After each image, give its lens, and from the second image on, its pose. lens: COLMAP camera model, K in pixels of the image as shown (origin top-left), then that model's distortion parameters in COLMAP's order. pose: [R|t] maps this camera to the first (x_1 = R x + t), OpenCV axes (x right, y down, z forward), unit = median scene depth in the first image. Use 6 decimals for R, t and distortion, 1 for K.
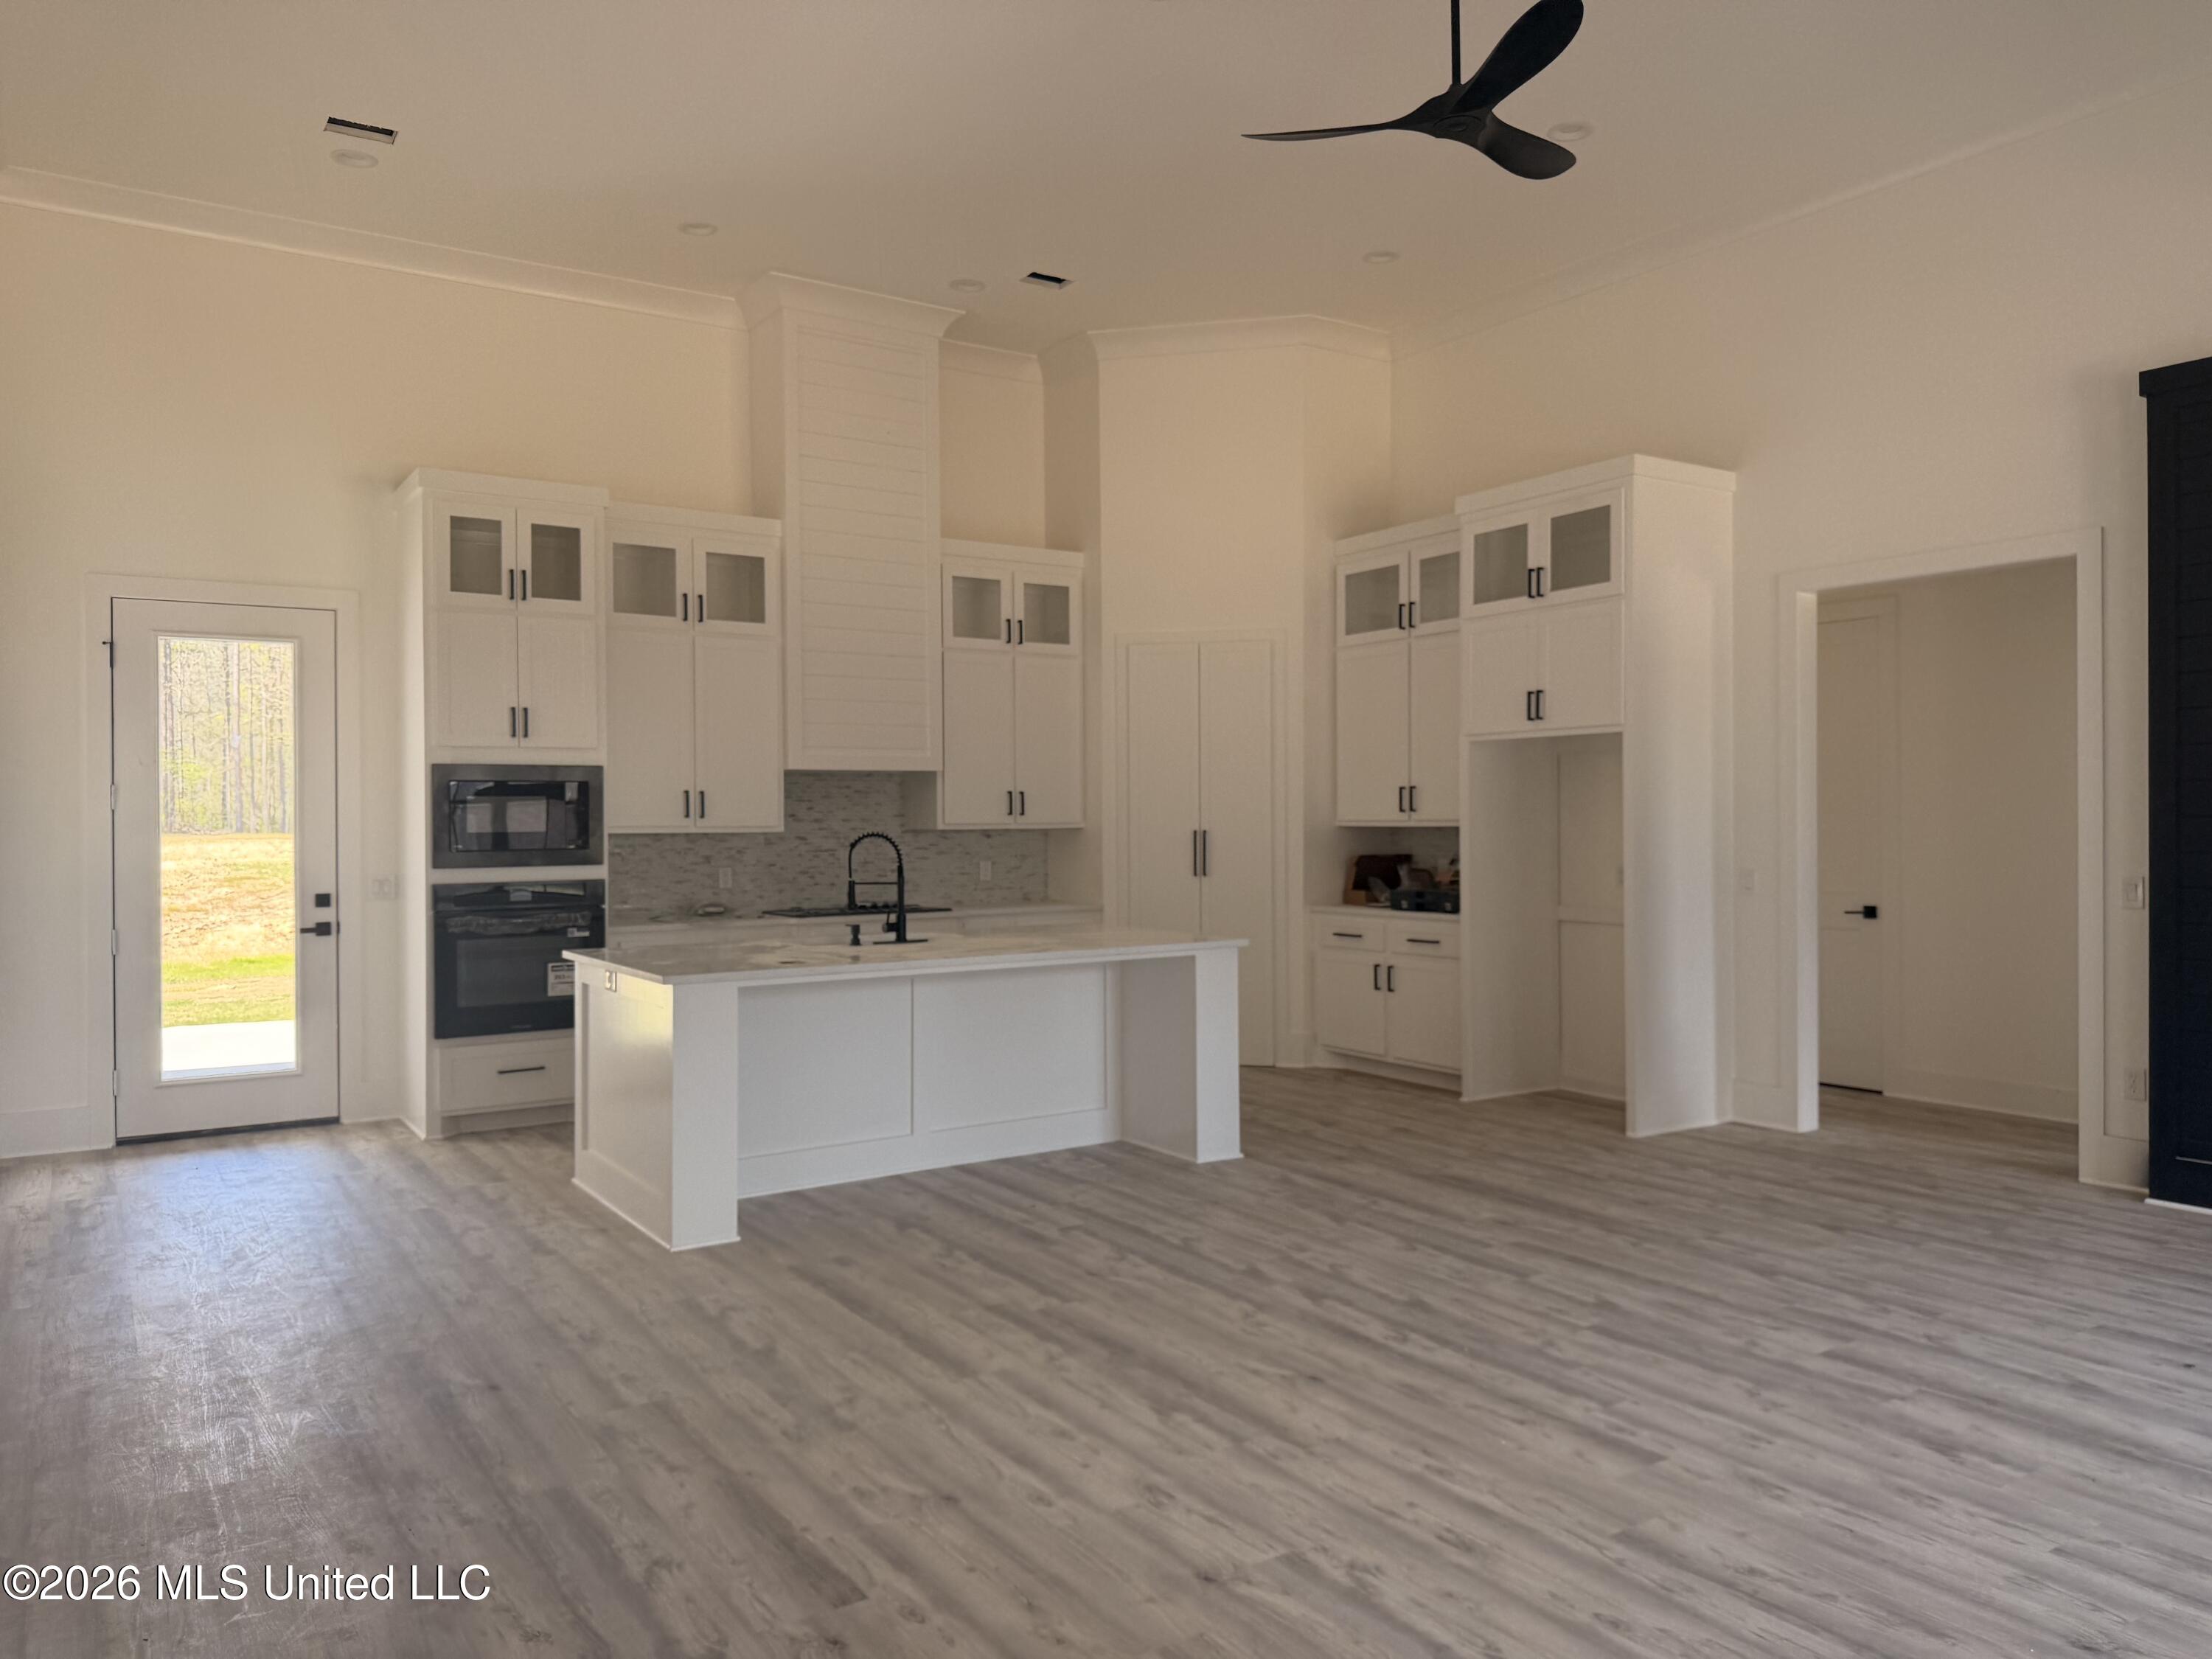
lens RADIAL K [[1551.4, 0, 1105.6], [0, 1551.4, 821.7], [0, 0, 1]] dist [0.087569, -0.098854]
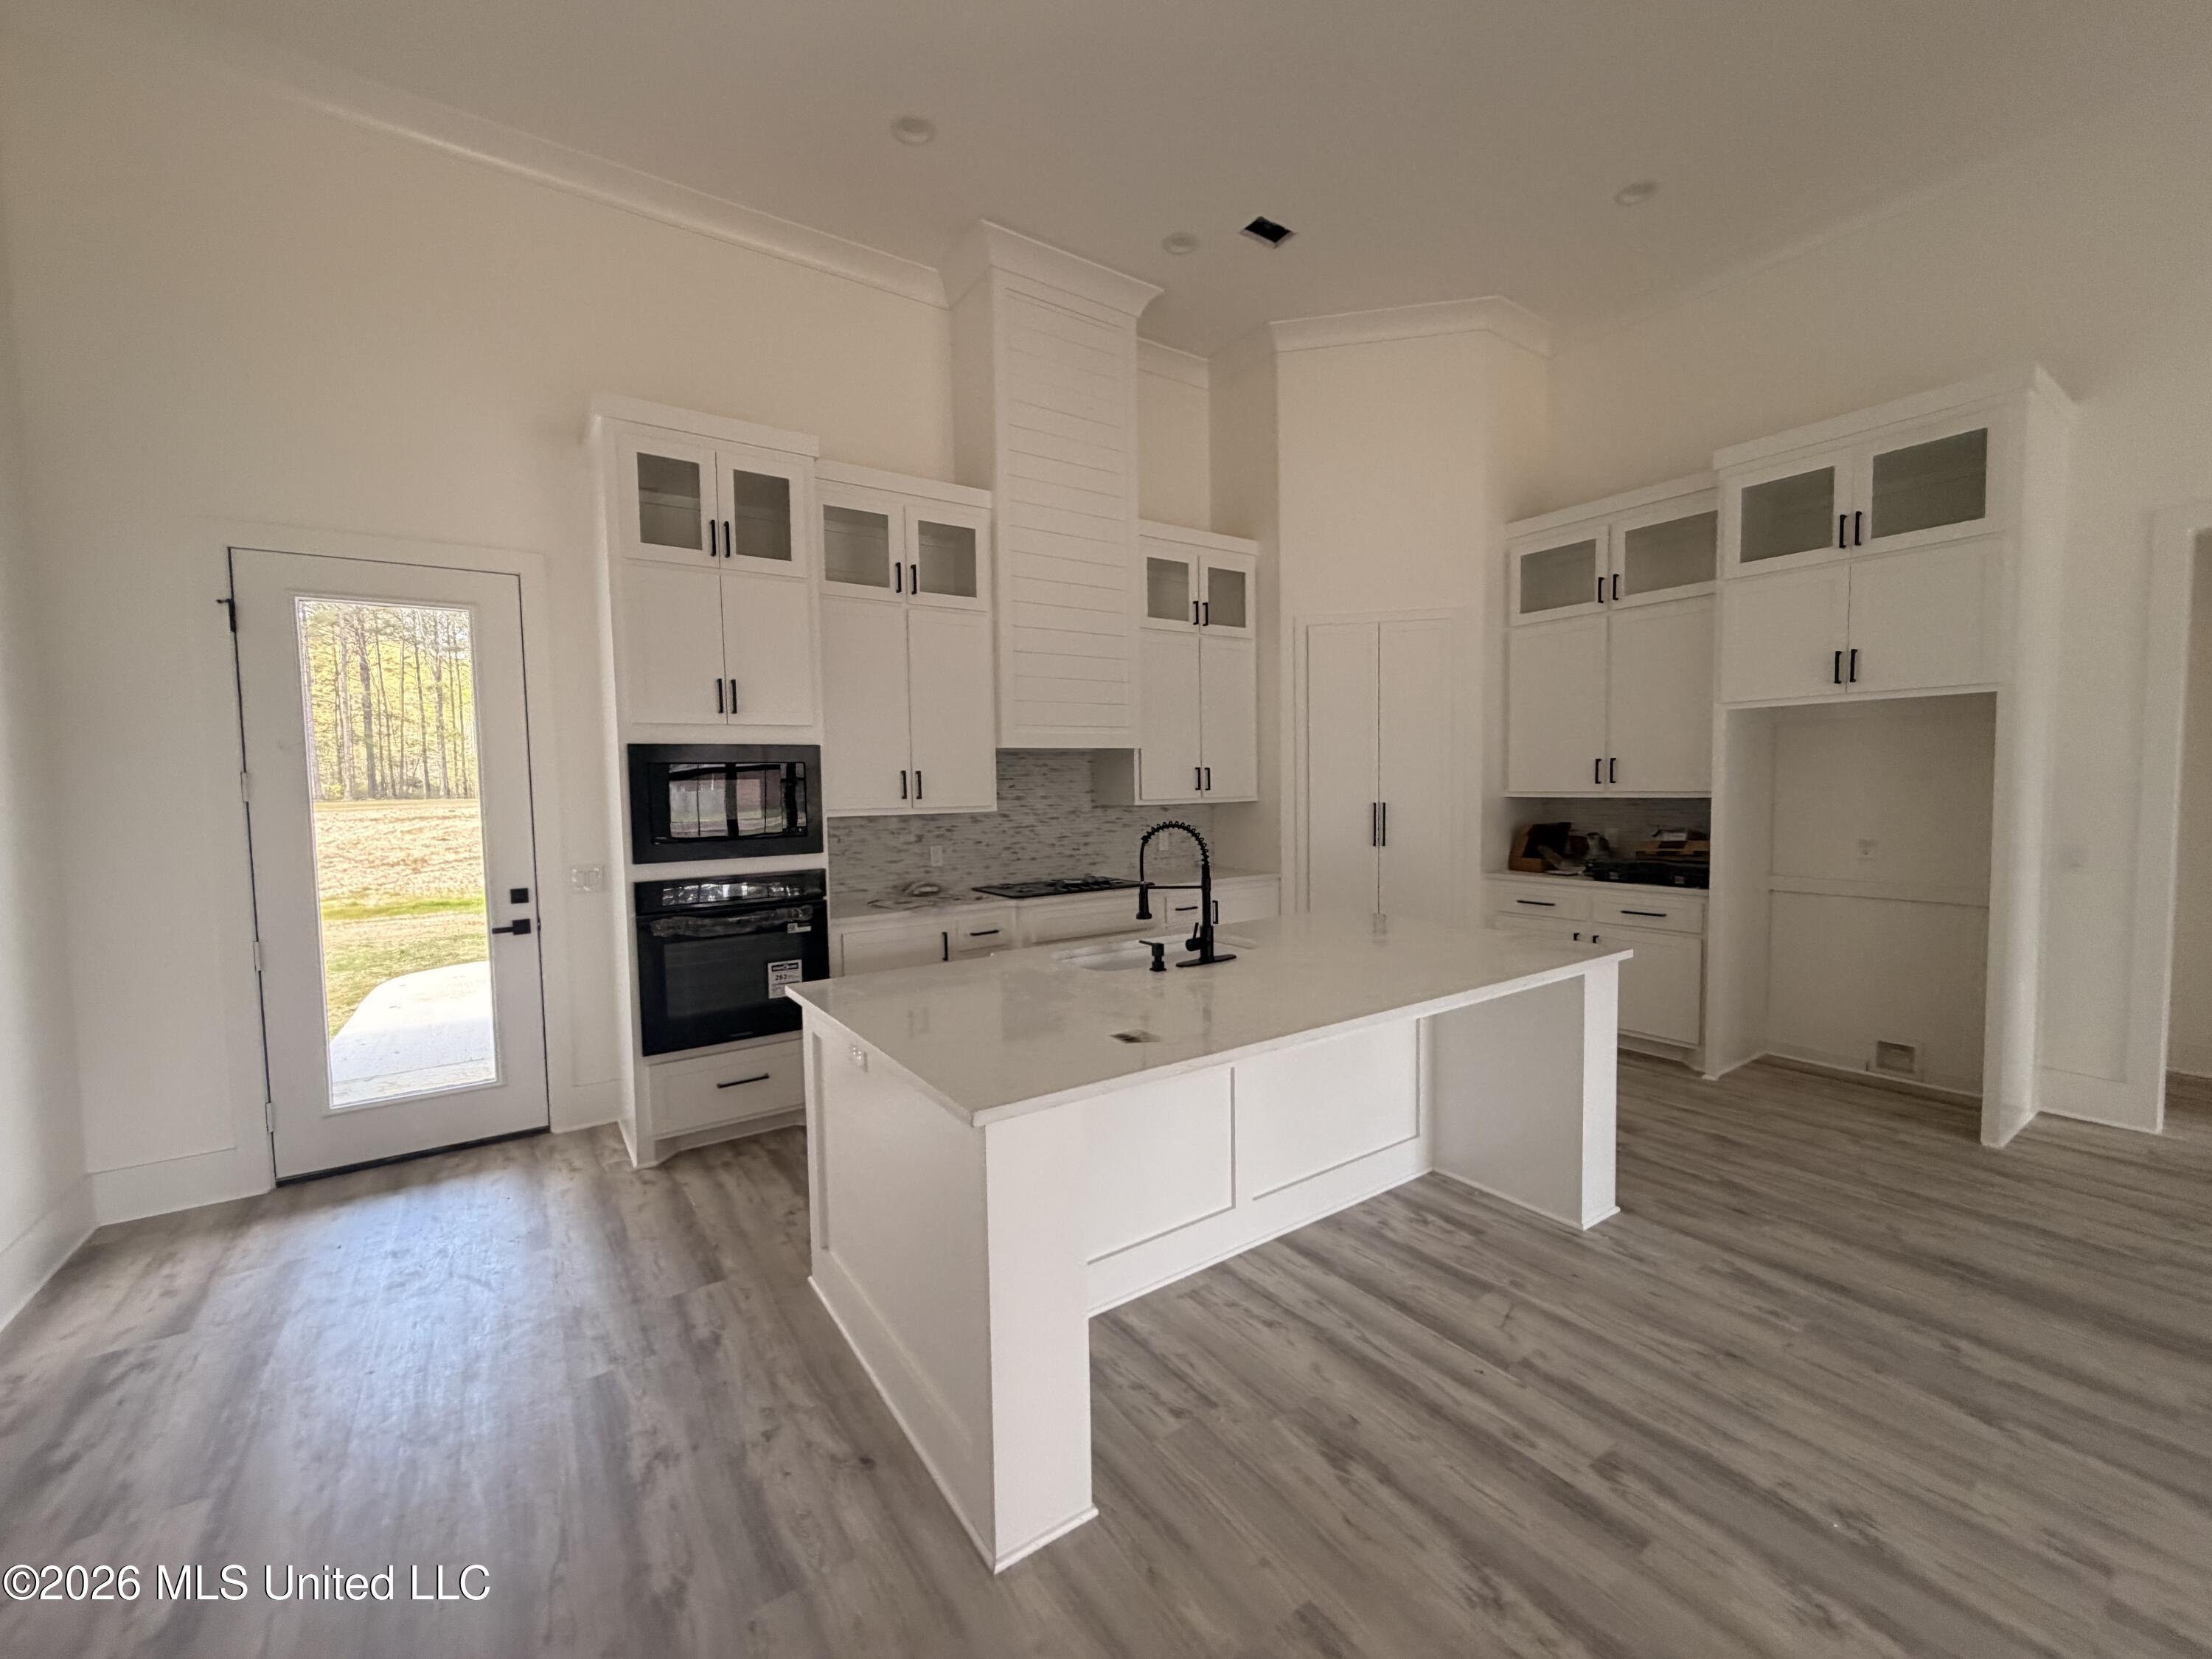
lens RADIAL K [[884.2, 0, 1097.6], [0, 884.2, 829.2], [0, 0, 1]] dist [0.001246, -0.000068]
pose [[0.999787, -0.012227, 0.016628, -0.171861], [0.011358, 0.998614, 0.051399, -0.011636], [-0.017233, -0.051199, 0.998540, 0.489770]]
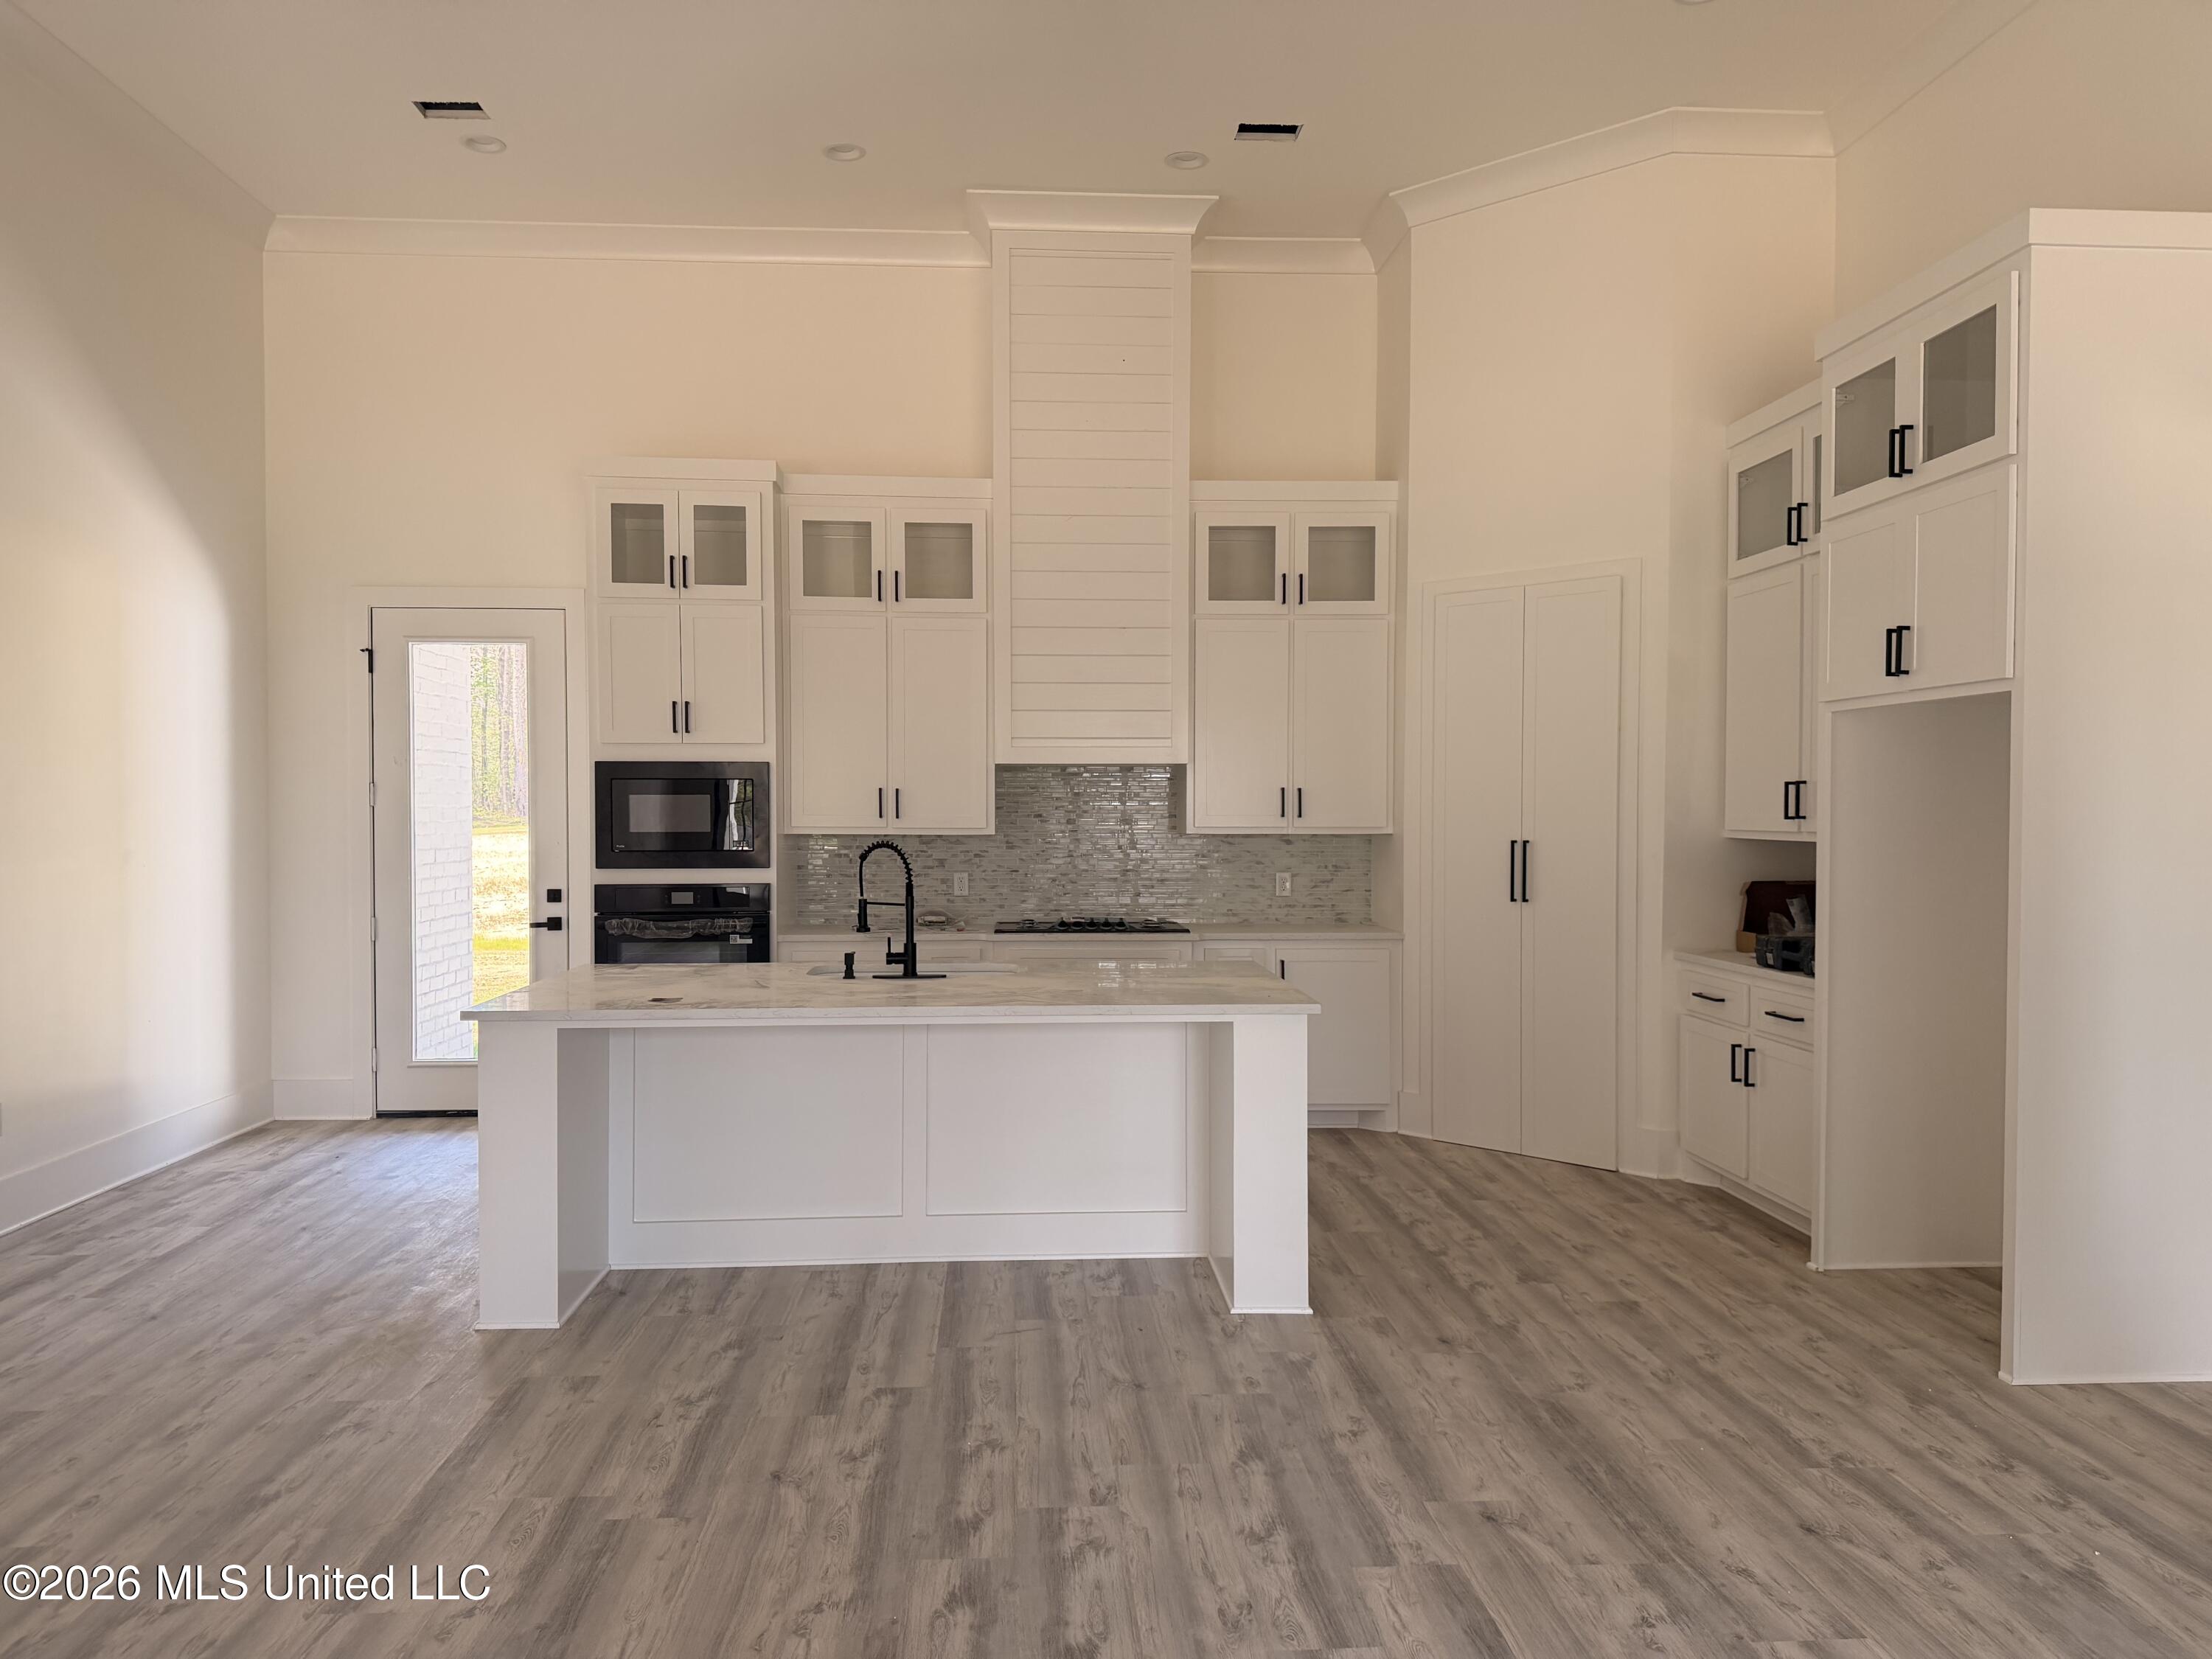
lens RADIAL K [[1551.4, 0, 1087.7], [0, 1551.4, 822.9], [0, 0, 1]] dist [0.087569, -0.098854]
pose [[0.863217, 0.012890, -0.504668, 0.315828], [-0.008896, 0.999907, 0.010324, -0.010750], [0.504754, -0.004423, 0.863252, 0.304492]]
